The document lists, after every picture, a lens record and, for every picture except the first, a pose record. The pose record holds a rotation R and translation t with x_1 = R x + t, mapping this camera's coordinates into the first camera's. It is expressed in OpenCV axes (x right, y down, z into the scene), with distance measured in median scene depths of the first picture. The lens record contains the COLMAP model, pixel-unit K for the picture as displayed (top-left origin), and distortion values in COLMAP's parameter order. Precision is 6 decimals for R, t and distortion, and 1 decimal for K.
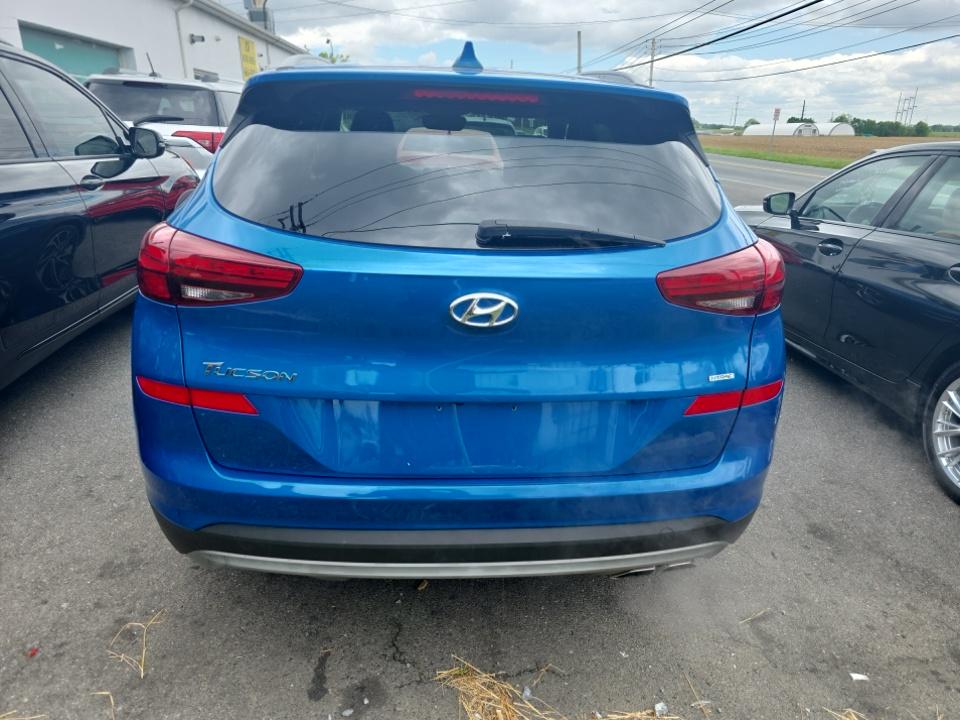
lens RADIAL K [[652.2, 0, 484.2], [0, 652.2, 359.1], [0, 0, 1]] dist [0.053367, -0.038036]
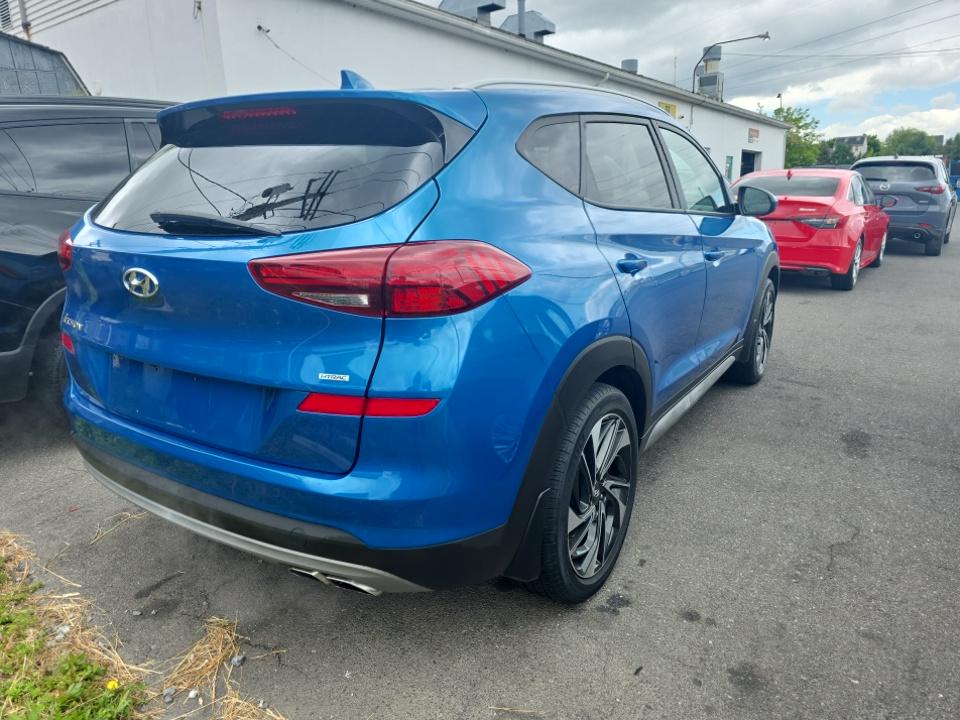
lens RADIAL K [[652.2, 0, 484.2], [0, 652.2, 359.1], [0, 0, 1]] dist [0.053367, -0.038036]
pose [[0.792984, 0.120401, -0.597227, 0.951474], [-0.169884, 0.985095, -0.026974, -0.008285], [0.585078, 0.122849, 0.801619, 0.319685]]
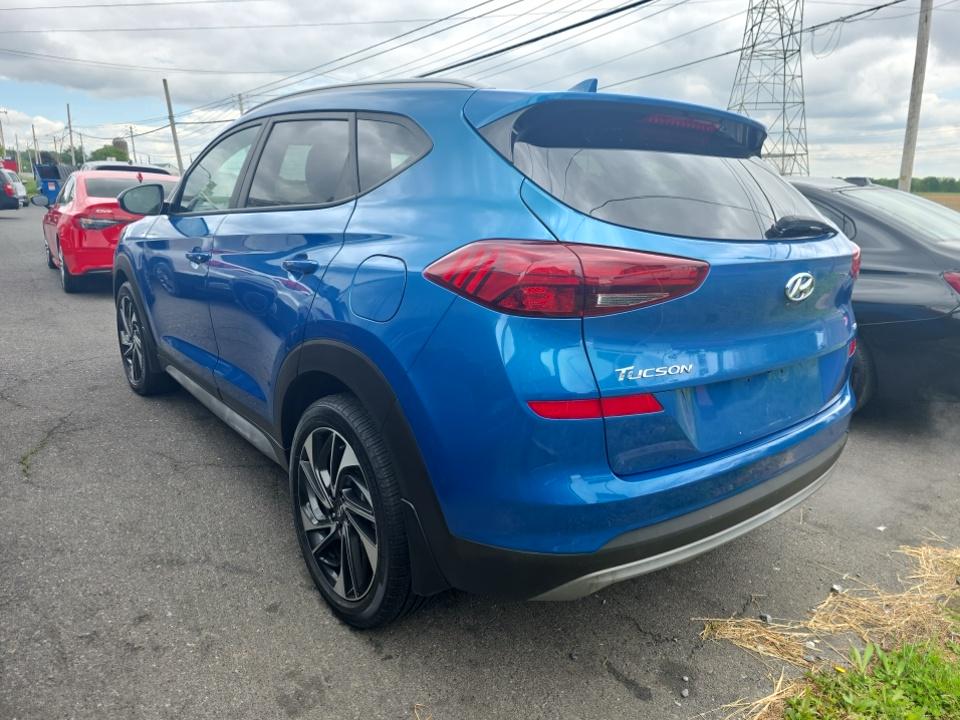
lens RADIAL K [[652.2, 0, 484.2], [0, 652.2, 359.1], [0, 0, 1]] dist [0.053367, -0.038036]
pose [[0.818820, -0.151451, 0.553711, -0.932960], [0.193062, 0.981037, -0.017163, -0.026358], [-0.540611, 0.120954, 0.832532, 0.229113]]
